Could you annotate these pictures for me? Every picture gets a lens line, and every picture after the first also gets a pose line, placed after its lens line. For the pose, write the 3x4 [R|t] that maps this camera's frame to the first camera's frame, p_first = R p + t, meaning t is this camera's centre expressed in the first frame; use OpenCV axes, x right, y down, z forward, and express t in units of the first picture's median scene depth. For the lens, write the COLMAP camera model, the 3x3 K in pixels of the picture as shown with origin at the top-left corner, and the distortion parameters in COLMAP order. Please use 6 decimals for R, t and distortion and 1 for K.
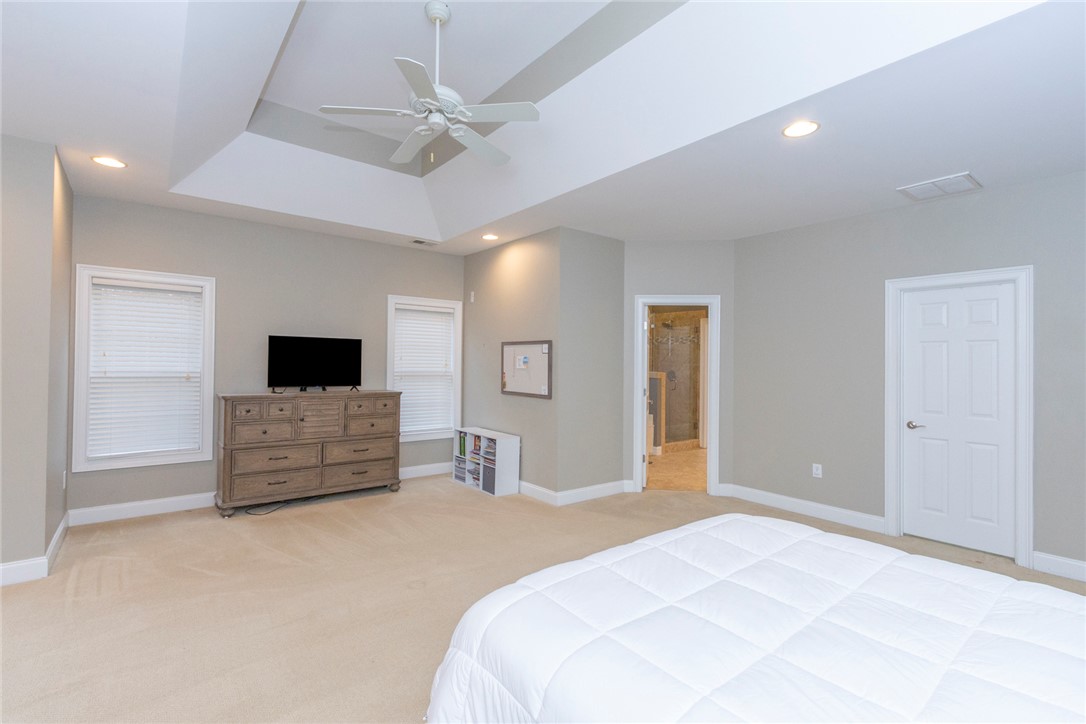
lens RADIAL K [[494.7, 0, 538.0], [0, 494.7, 361.7], [0, 0, 1]] dist [0.005450, 0.000556]
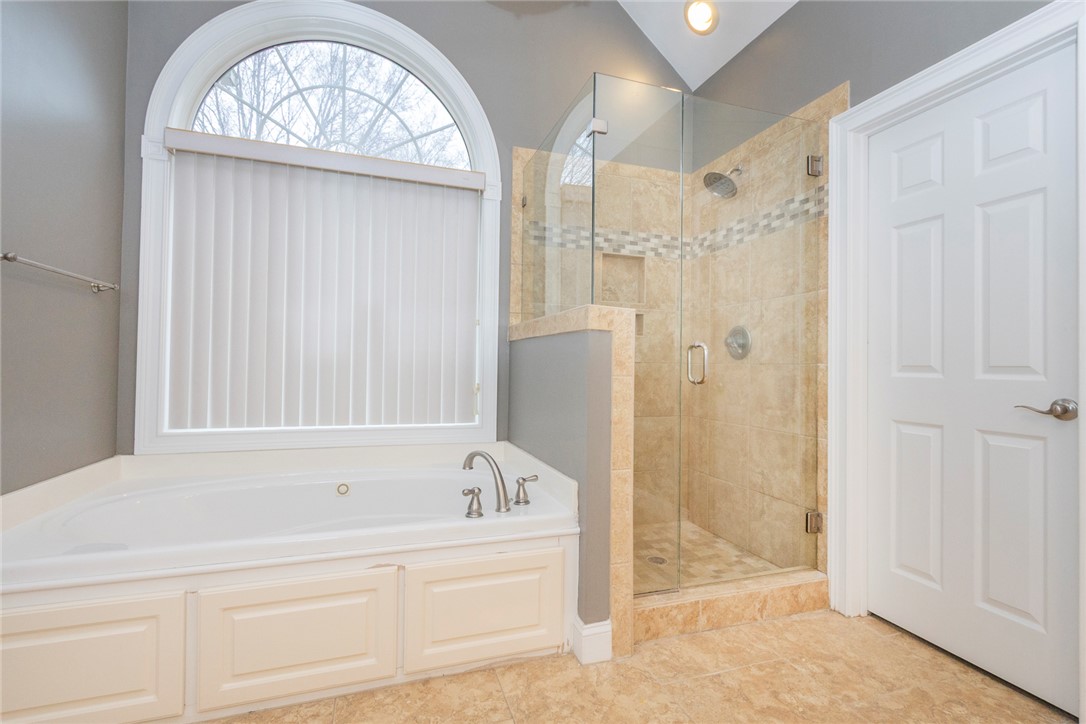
lens RADIAL K [[494.7, 0, 544.0], [0, 494.7, 363.2], [0, 0, 1]] dist [0.005450, 0.000556]
pose [[0.944185, -0.005363, -0.329372, 0.269201], [-0.000055, 0.999865, -0.016439, 0.047872], [0.329416, 0.015539, 0.944057, 0.695248]]
